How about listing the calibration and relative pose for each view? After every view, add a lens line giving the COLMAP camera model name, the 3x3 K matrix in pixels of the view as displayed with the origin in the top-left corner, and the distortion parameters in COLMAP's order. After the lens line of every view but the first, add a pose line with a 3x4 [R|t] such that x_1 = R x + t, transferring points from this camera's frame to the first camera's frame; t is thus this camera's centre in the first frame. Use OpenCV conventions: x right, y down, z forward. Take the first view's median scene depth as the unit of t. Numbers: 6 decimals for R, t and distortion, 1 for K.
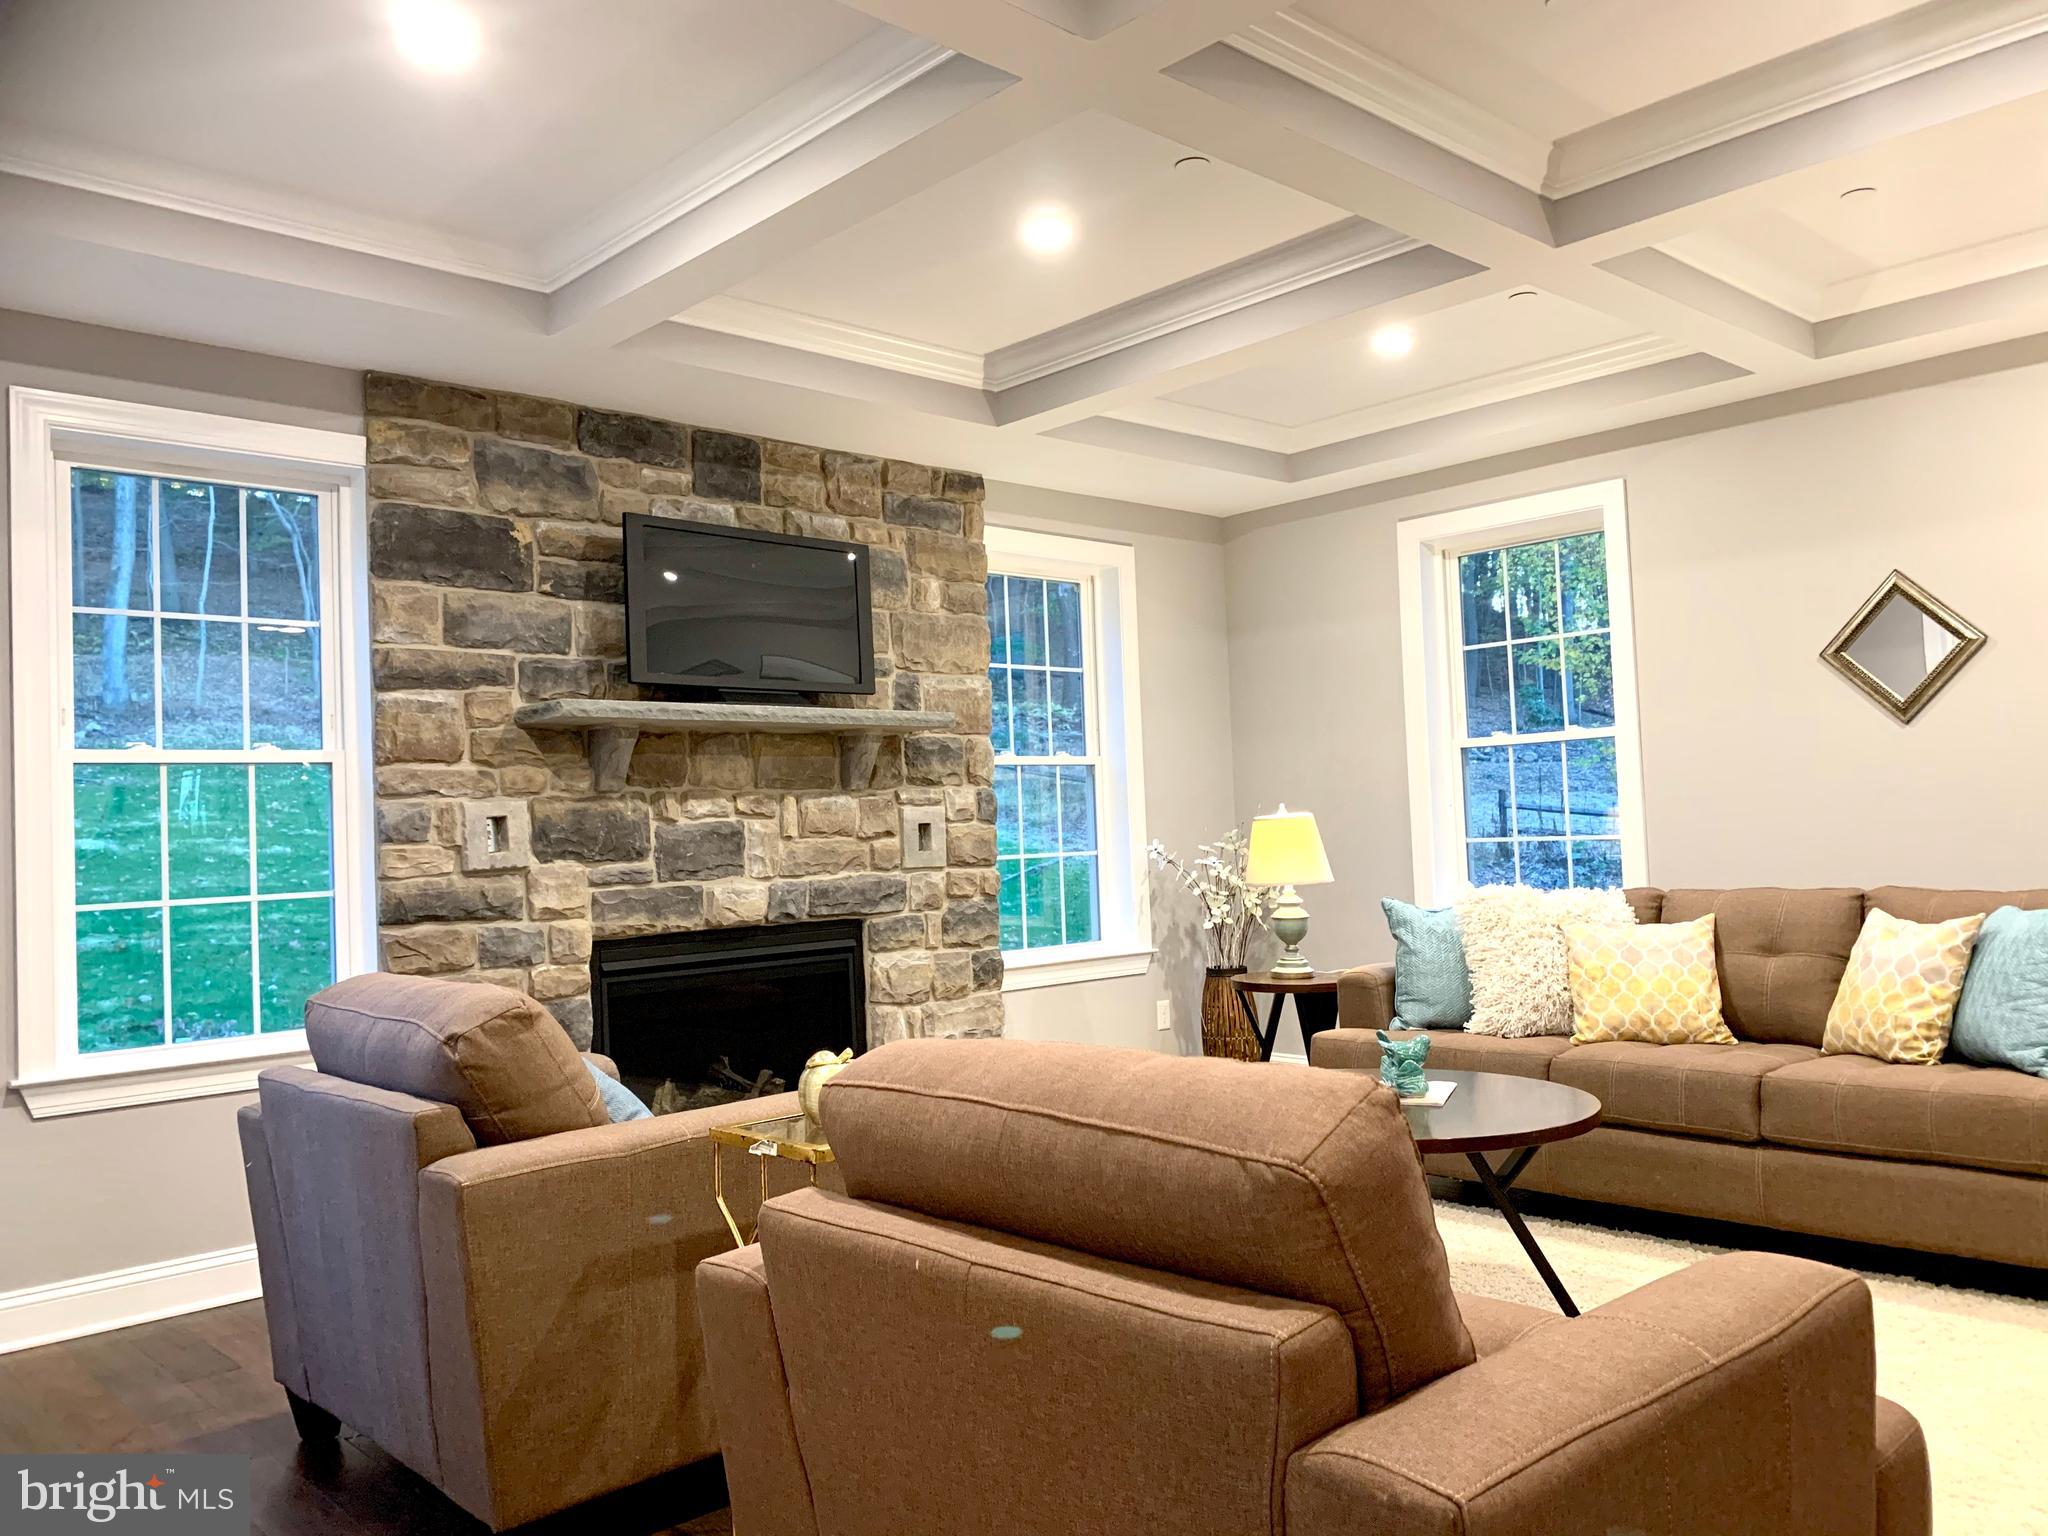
lens RADIAL K [[1581.8, 0, 1024.9], [0, 1581.8, 781.6], [0, 0, 1]] dist [0.065183, -0.075067]
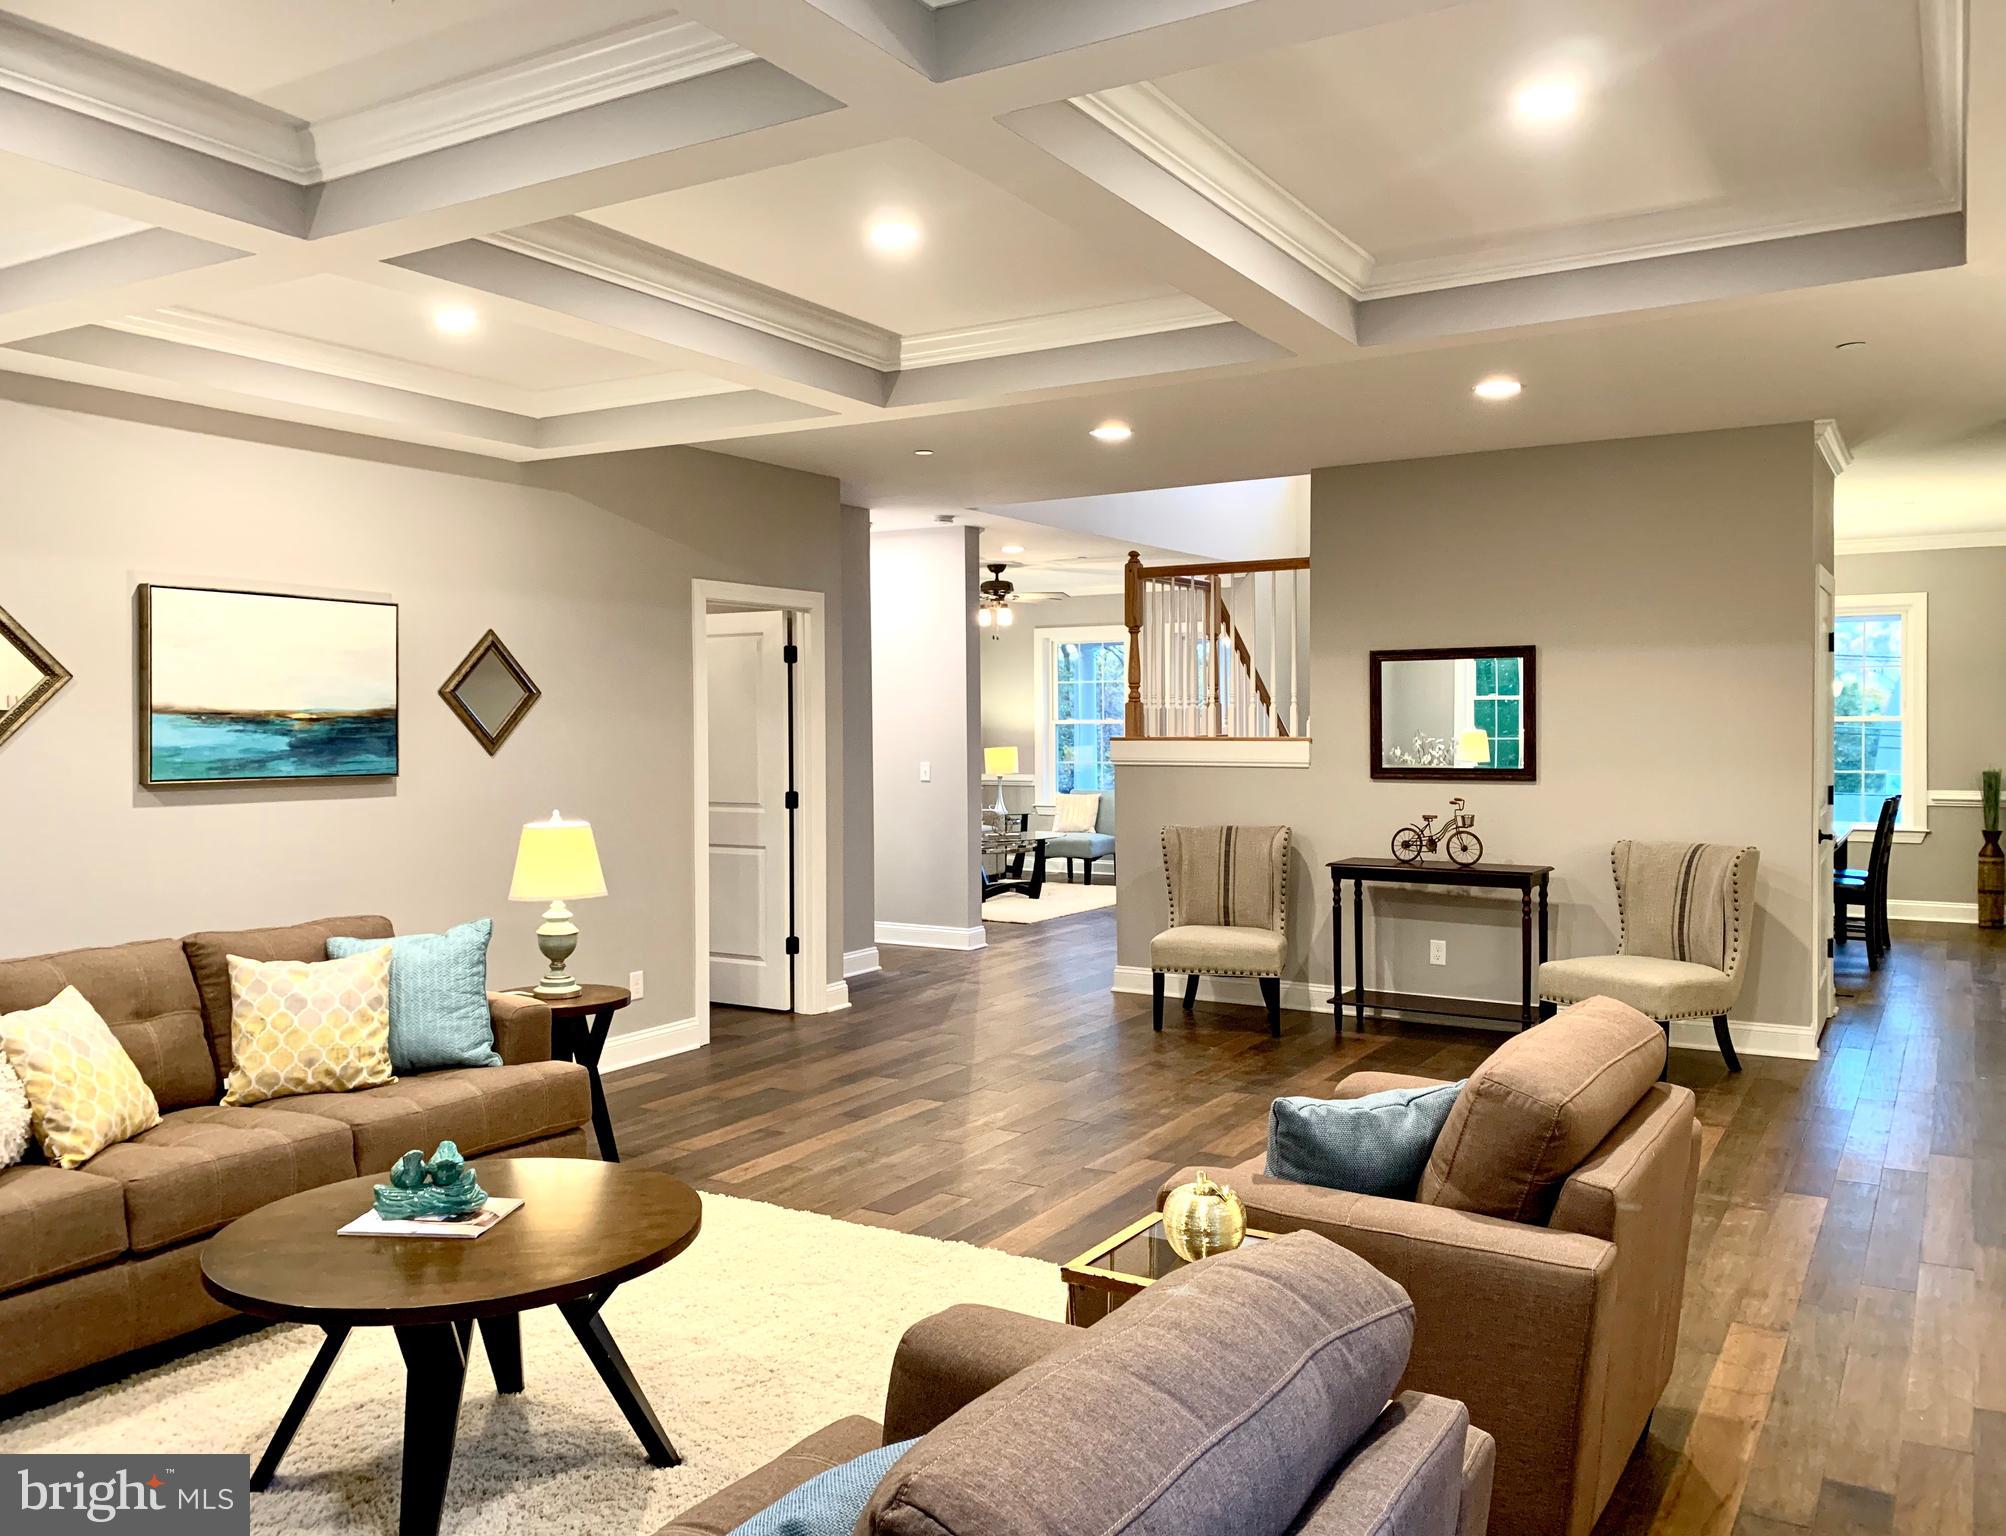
lens RADIAL K [[1582.3, 0, 1037.6], [0, 1582.3, 716.3], [0, 0, 1]] dist [0.009084, 0.002625]
pose [[-0.293936, 0.047492, 0.954645, -0.522965], [-0.012741, 0.998481, -0.053596, -0.022506], [-0.955740, -0.027917, -0.292884, 0.718255]]
